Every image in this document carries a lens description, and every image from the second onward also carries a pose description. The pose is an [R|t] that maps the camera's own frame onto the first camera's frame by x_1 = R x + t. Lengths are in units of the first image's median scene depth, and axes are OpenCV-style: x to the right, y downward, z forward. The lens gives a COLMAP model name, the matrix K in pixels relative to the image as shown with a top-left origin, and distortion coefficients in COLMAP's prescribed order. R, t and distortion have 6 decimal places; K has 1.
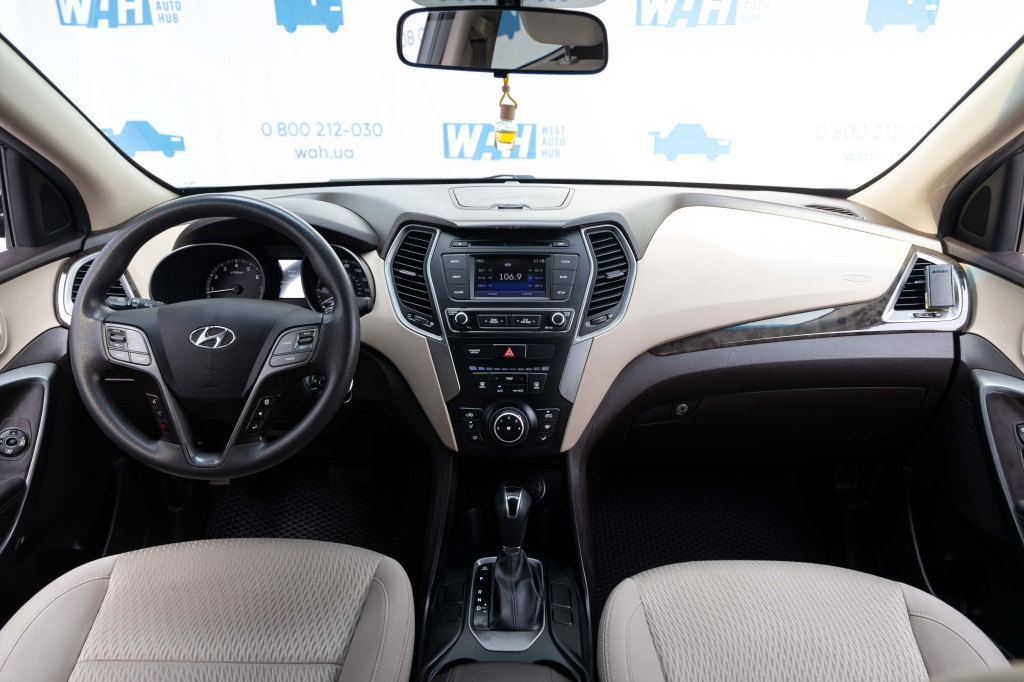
lens RADIAL K [[671.0, 0, 512.0], [0, 671.0, 341.0], [0, 0, 1]] dist [0.002817, -0.003062]
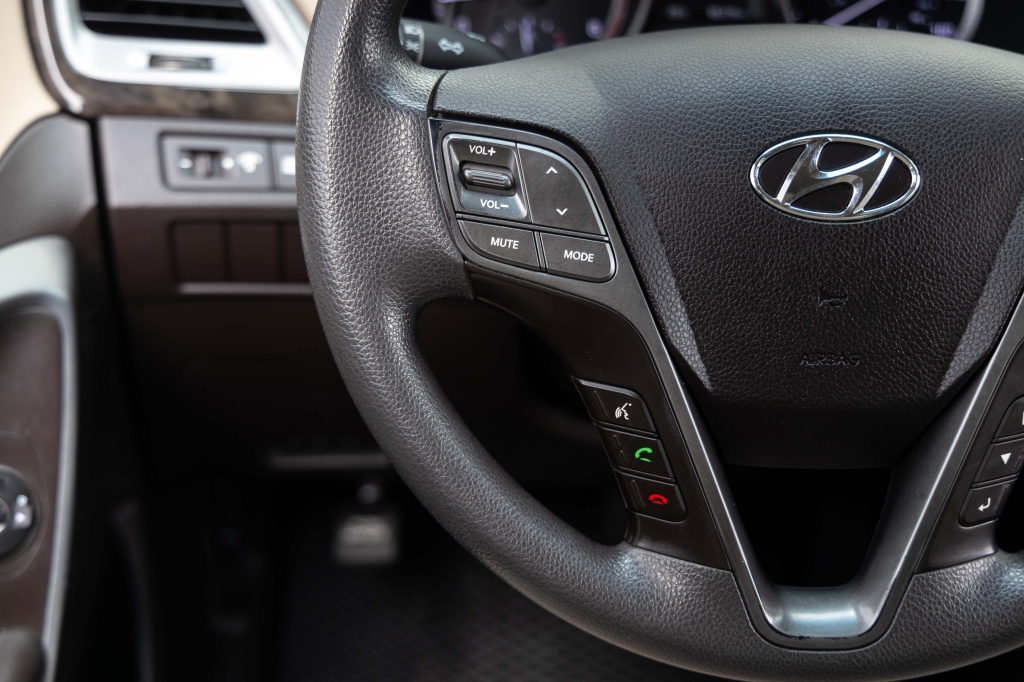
lens RADIAL K [[1481.7, 0, 512.0], [0, 1481.7, 341.0], [0, 0, 1]] dist [0.012239, 0.020143]
pose [[0.999865, 0.009178, 0.013614, -0.494884], [-0.011188, 0.987721, 0.155825, -0.026882], [-0.012017, -0.155956, 0.987691, 0.344479]]
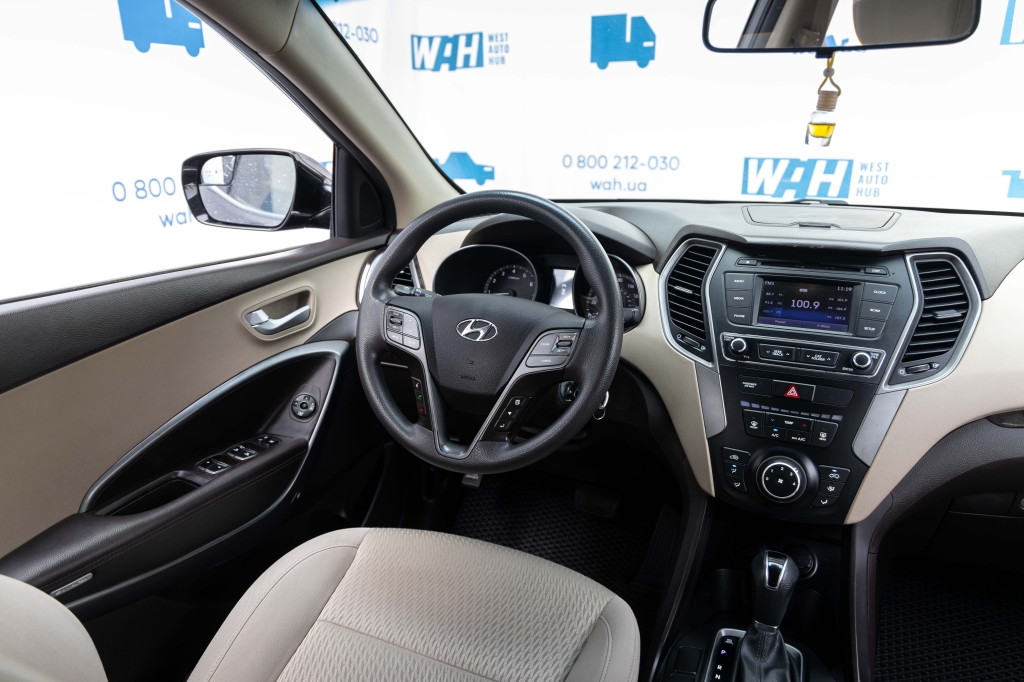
lens RADIAL K [[675.4, 0, 519.3], [0, 675.4, 342.1], [0, 0, 1]] dist [-0.000659, 0.002252]
pose [[0.916921, 0.115939, -0.381856, -0.001950], [-0.140161, 0.989469, -0.036136, 0.033809], [0.373645, 0.086656, 0.923515, 0.082655]]
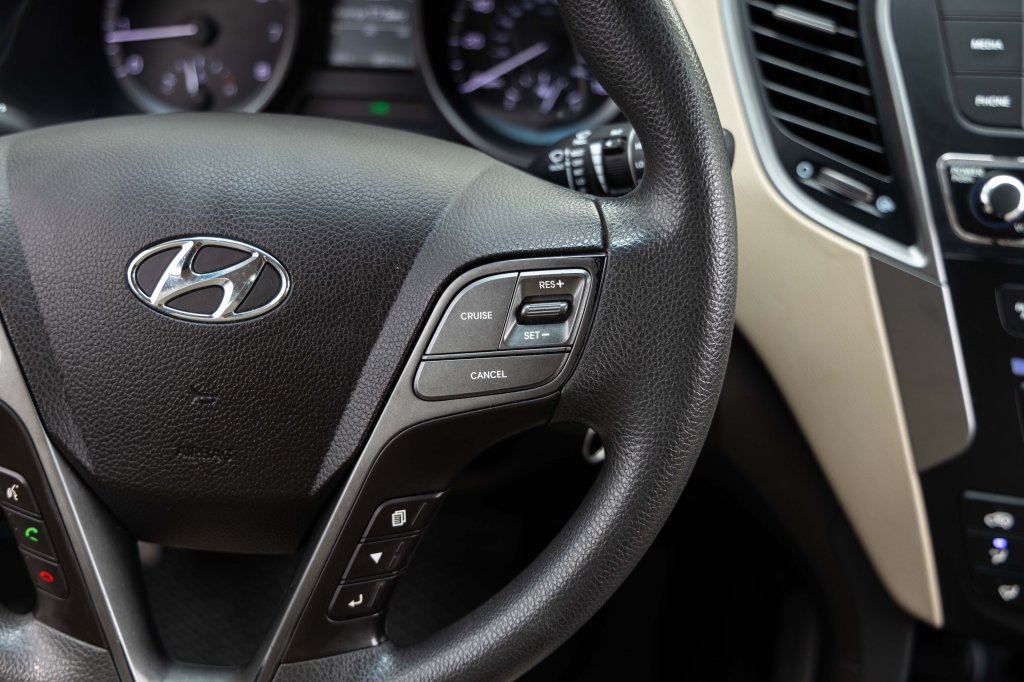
lens RADIAL K [[1481.7, 0, 512.0], [0, 1481.7, 341.0], [0, 0, 1]] dist [0.012239, 0.020143]
pose [[0.995068, 0.056721, -0.081375, -0.229713], [-0.039649, 0.979429, 0.197858, -0.090393], [0.090923, -0.193656, 0.976847, 0.347715]]
